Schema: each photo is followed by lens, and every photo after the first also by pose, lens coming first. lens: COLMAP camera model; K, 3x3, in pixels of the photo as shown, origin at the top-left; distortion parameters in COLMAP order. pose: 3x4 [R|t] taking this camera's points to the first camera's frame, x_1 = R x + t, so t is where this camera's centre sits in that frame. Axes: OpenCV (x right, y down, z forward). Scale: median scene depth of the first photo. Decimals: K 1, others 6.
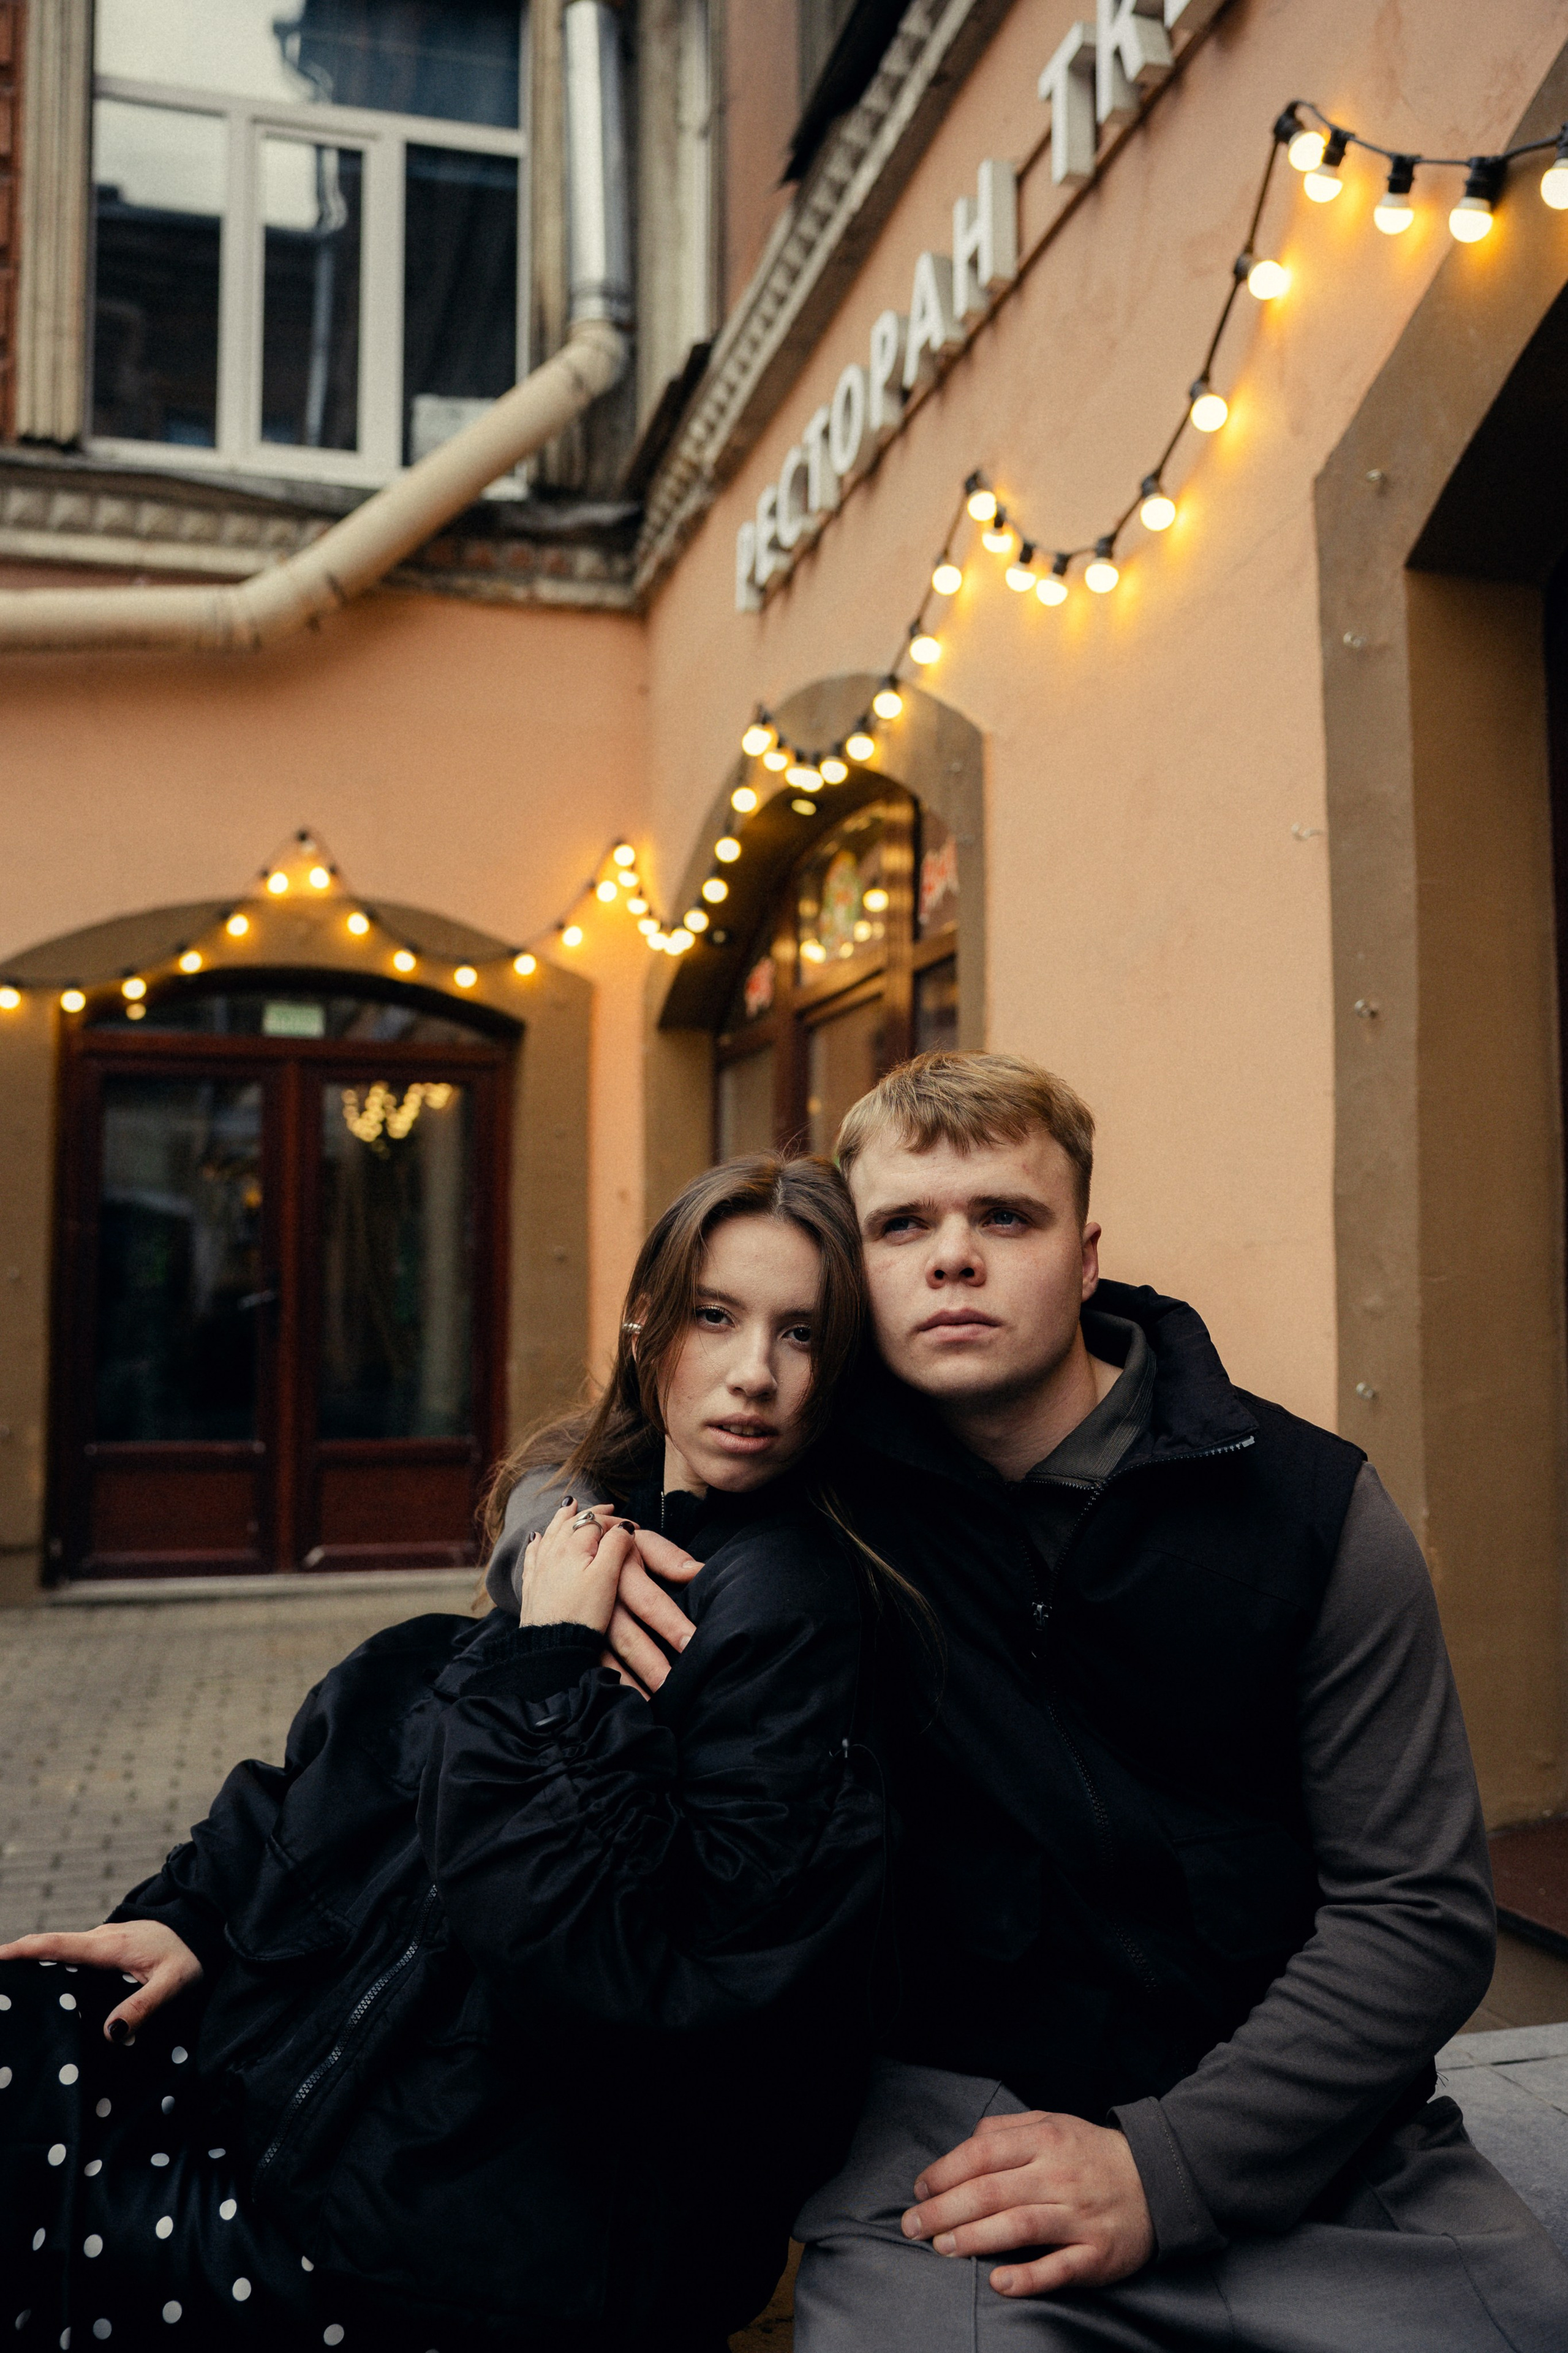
lens RADIAL K [[1954.0, 0, 784.0], [0, 1954.0, 1176.5], [0, 0, 1]] dist [-0.026473, 0.008644]
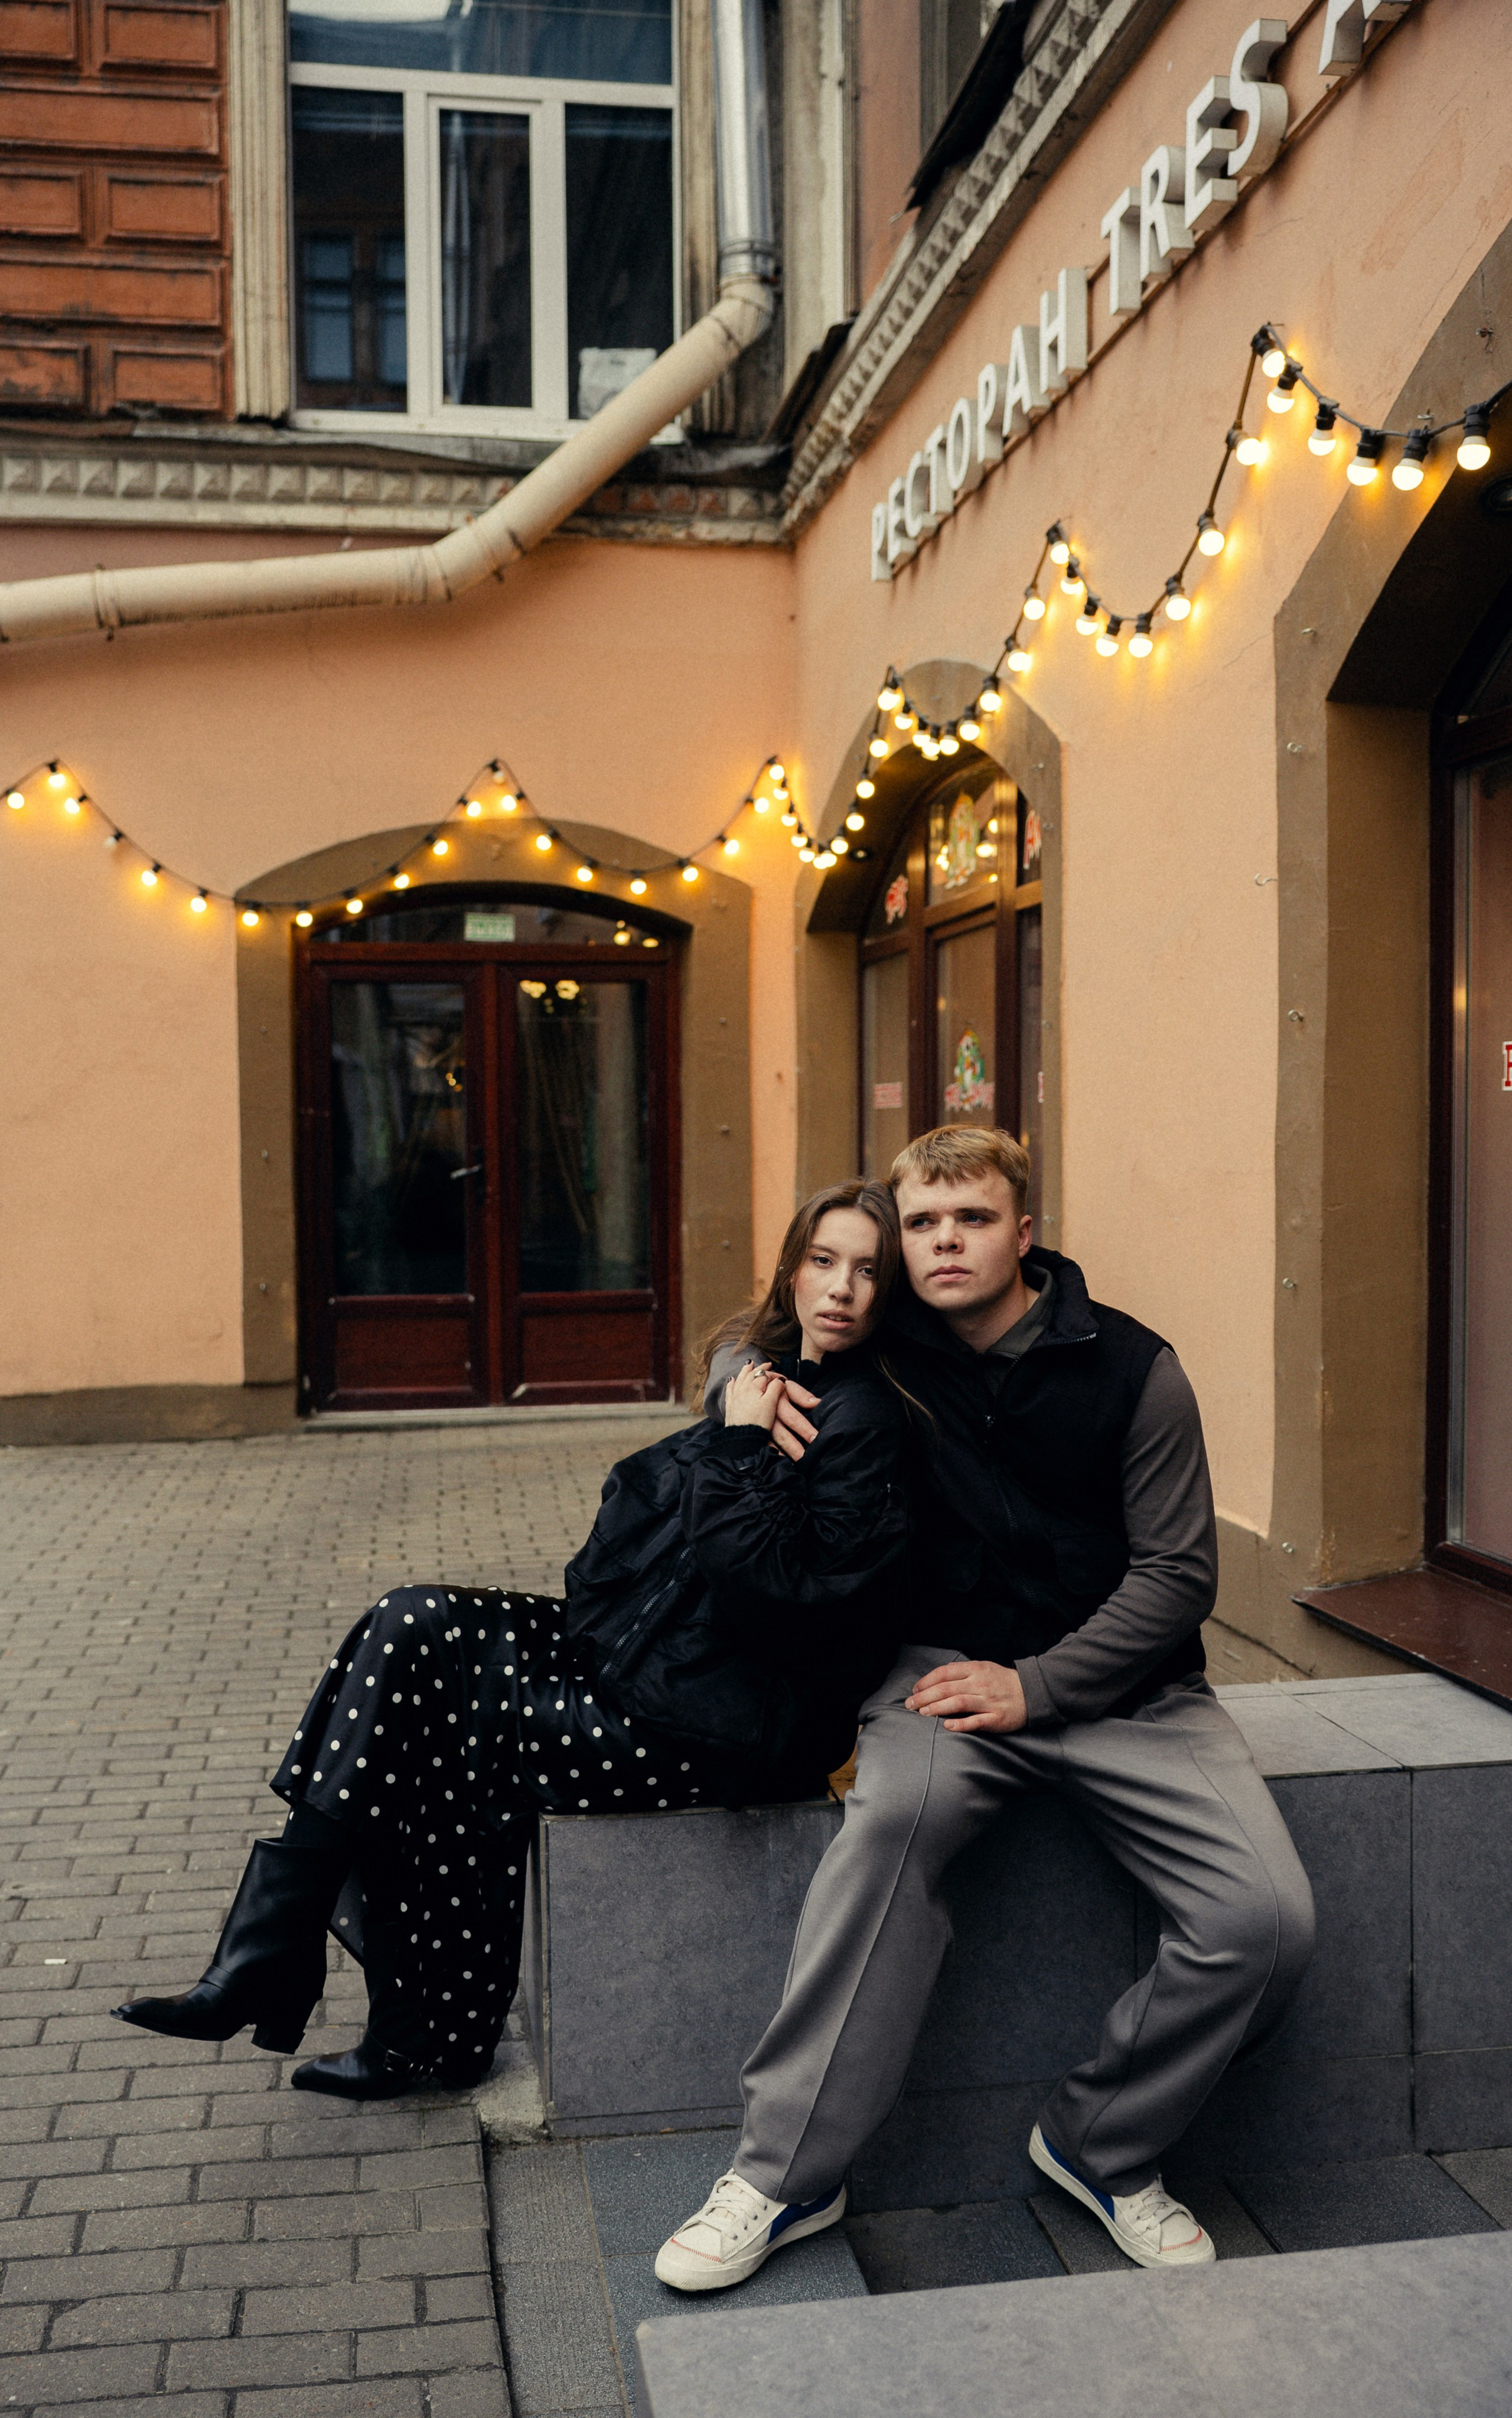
lens RADIAL K [[2647.1, 0, 756.0], [0, 2647.1, 1209.0], [0, 0, 1]] dist [0.013485, 0.001515]
pose [[0.995430, -0.000994, -0.095484, 0.058239], [0.012781, 0.992336, 0.122906, -0.119086], [0.094630, -0.123565, 0.987814, -0.604966]]
